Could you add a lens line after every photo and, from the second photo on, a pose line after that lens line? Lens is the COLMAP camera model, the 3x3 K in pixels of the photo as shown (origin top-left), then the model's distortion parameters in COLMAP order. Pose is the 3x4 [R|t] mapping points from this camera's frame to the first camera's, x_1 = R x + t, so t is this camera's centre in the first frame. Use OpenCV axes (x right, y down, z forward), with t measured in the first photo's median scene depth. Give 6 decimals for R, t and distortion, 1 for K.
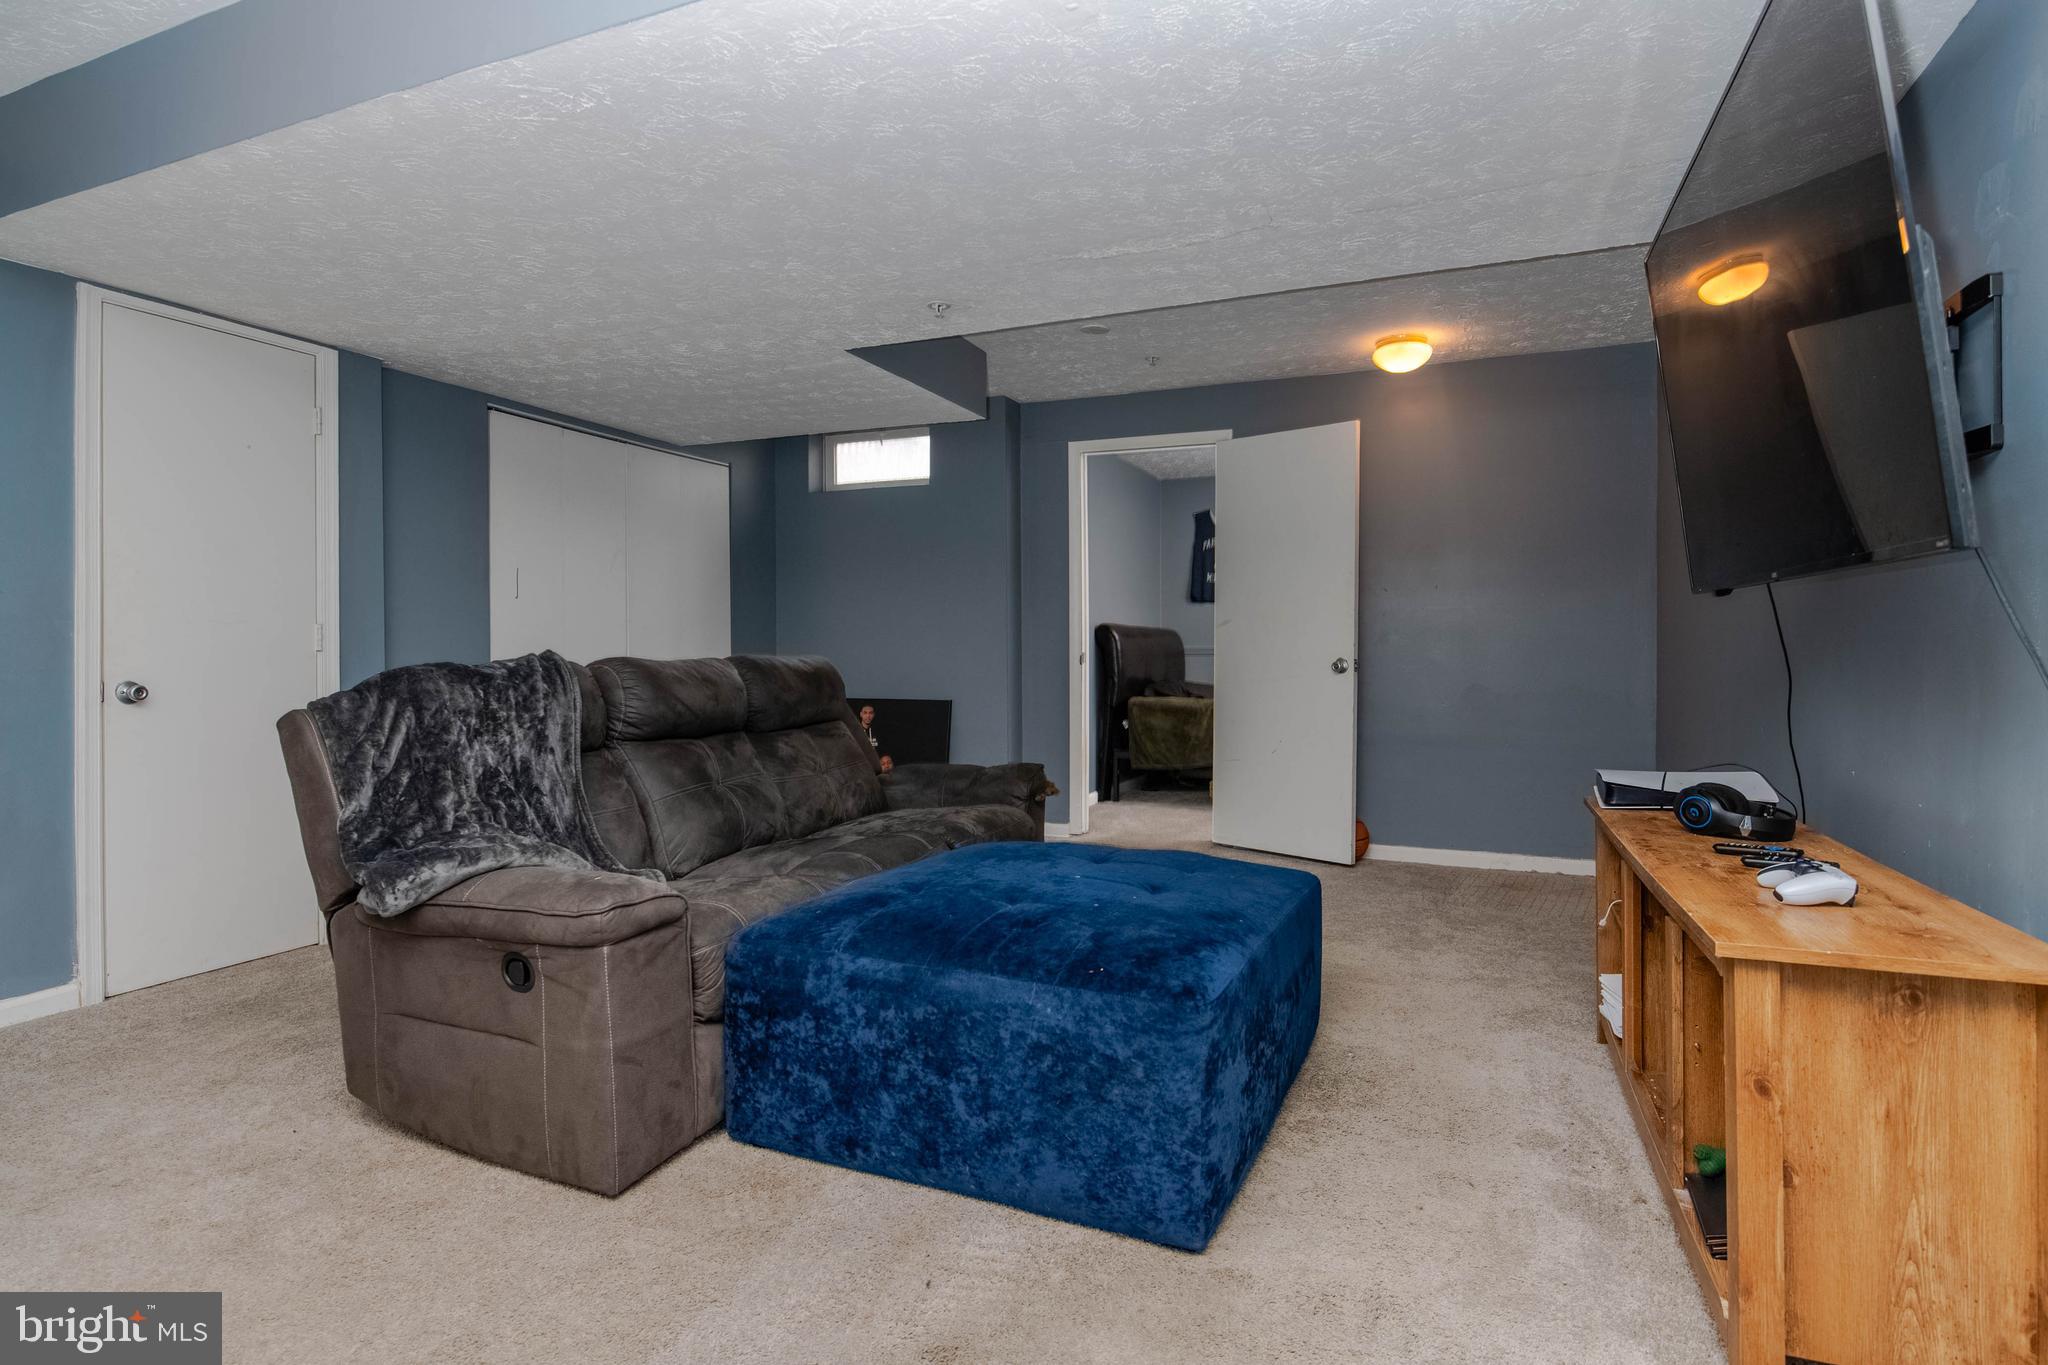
lens RADIAL K [[1010.3, 0, 1020.7], [0, 1010.3, 671.4], [0, 0, 1]] dist [0.002751, -0.006924]
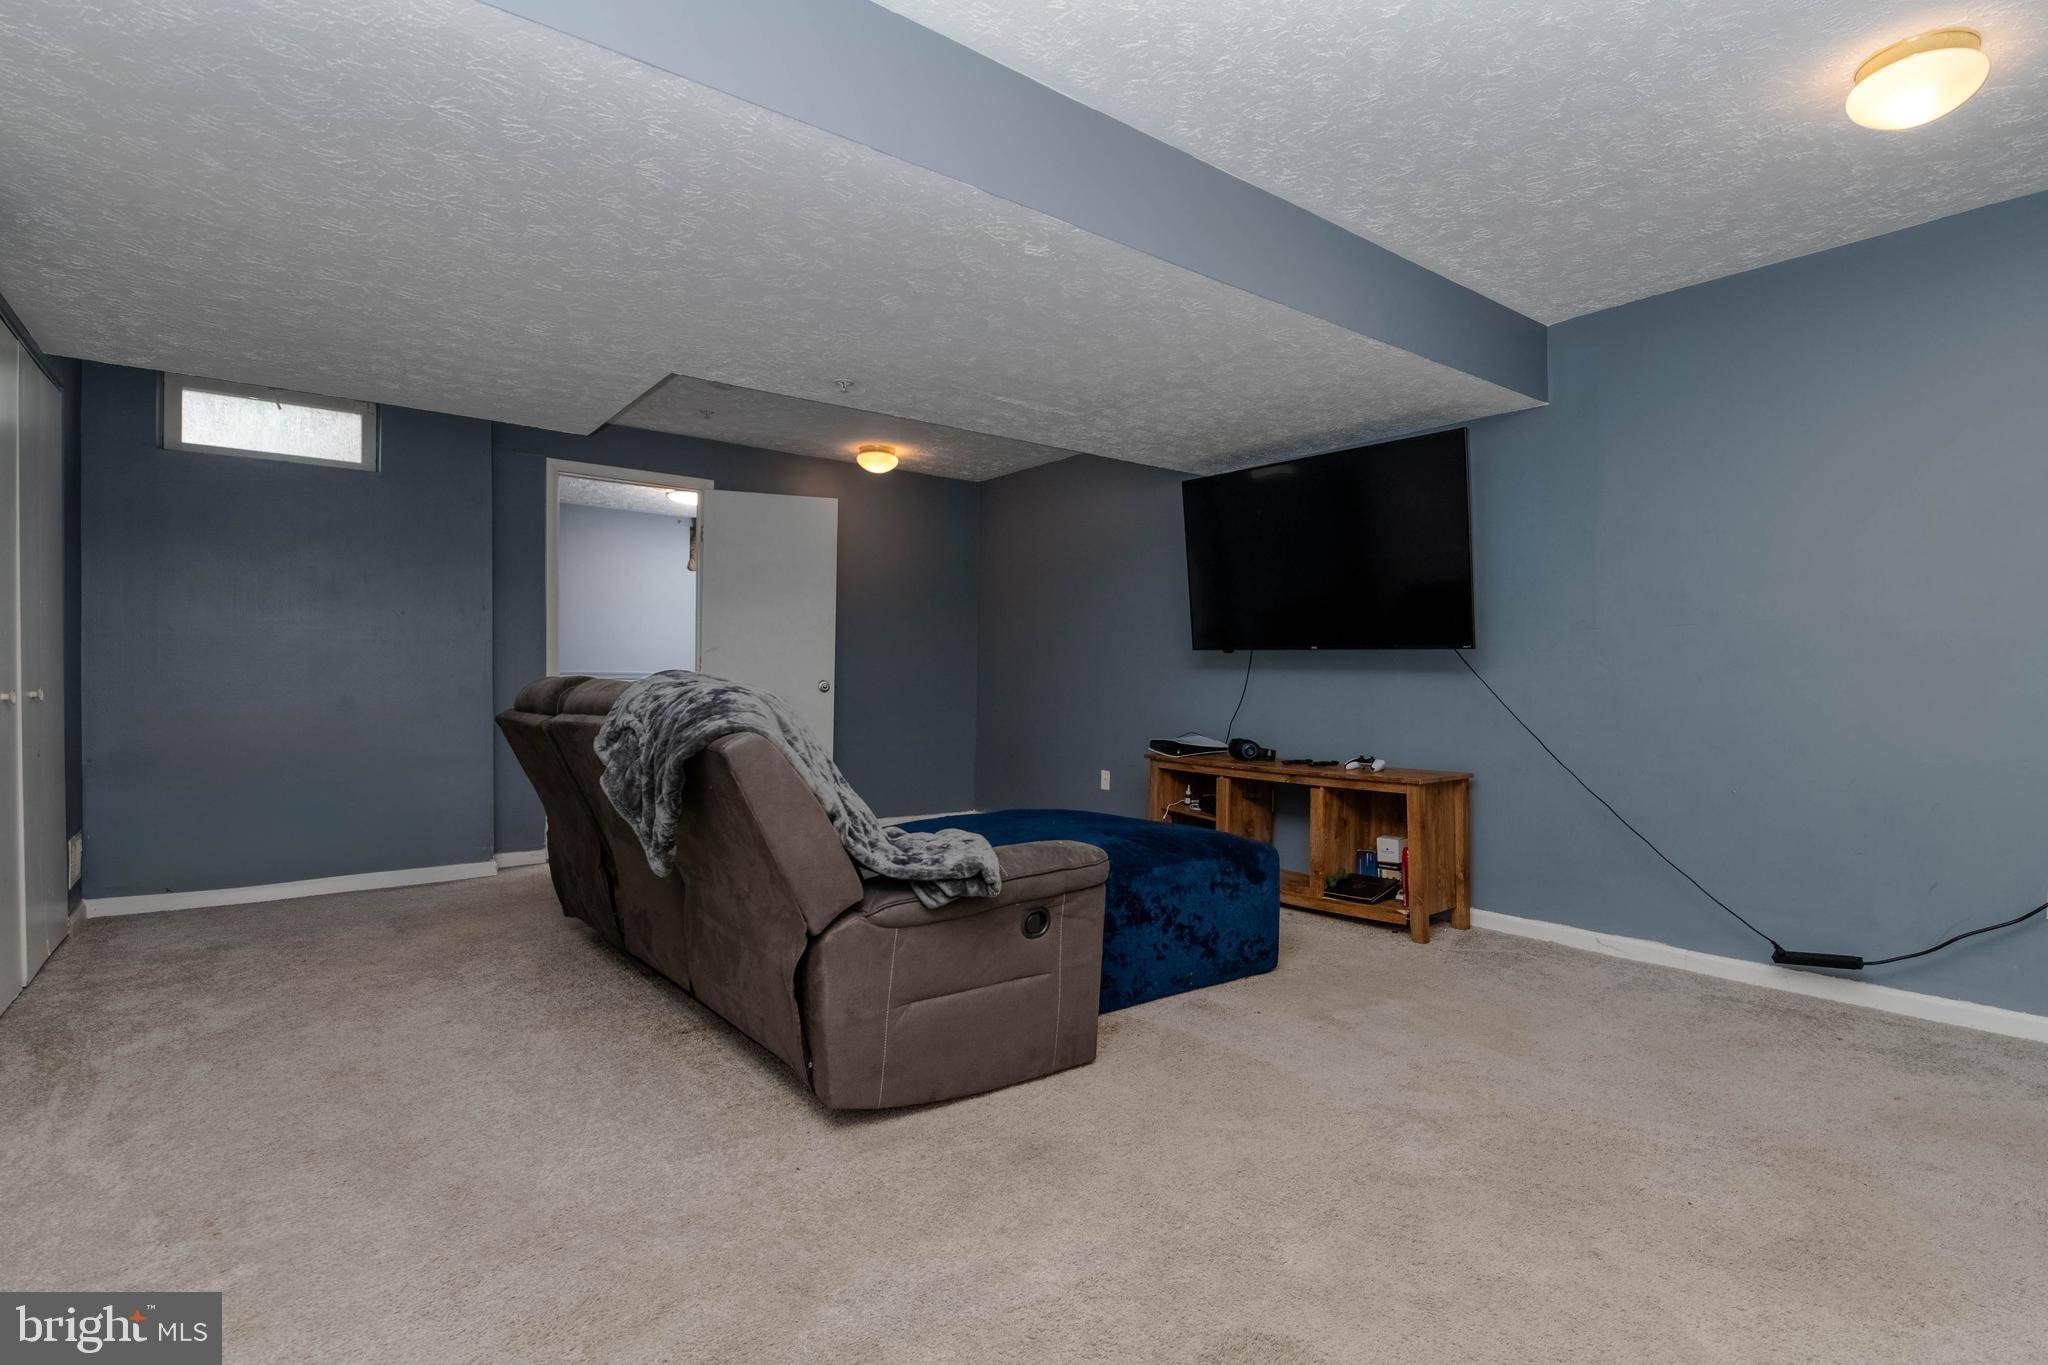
lens RADIAL K [[961.6, 0, 1008.2], [0, 961.6, 677.8], [0, 0, 1]] dist [-0.003427, -0.004360]
pose [[0.529004, 0.002069, 0.848617, -0.645657], [0.007733, 0.999944, -0.007258, -0.002797], [-0.848584, 0.010402, 0.528959, 0.153233]]
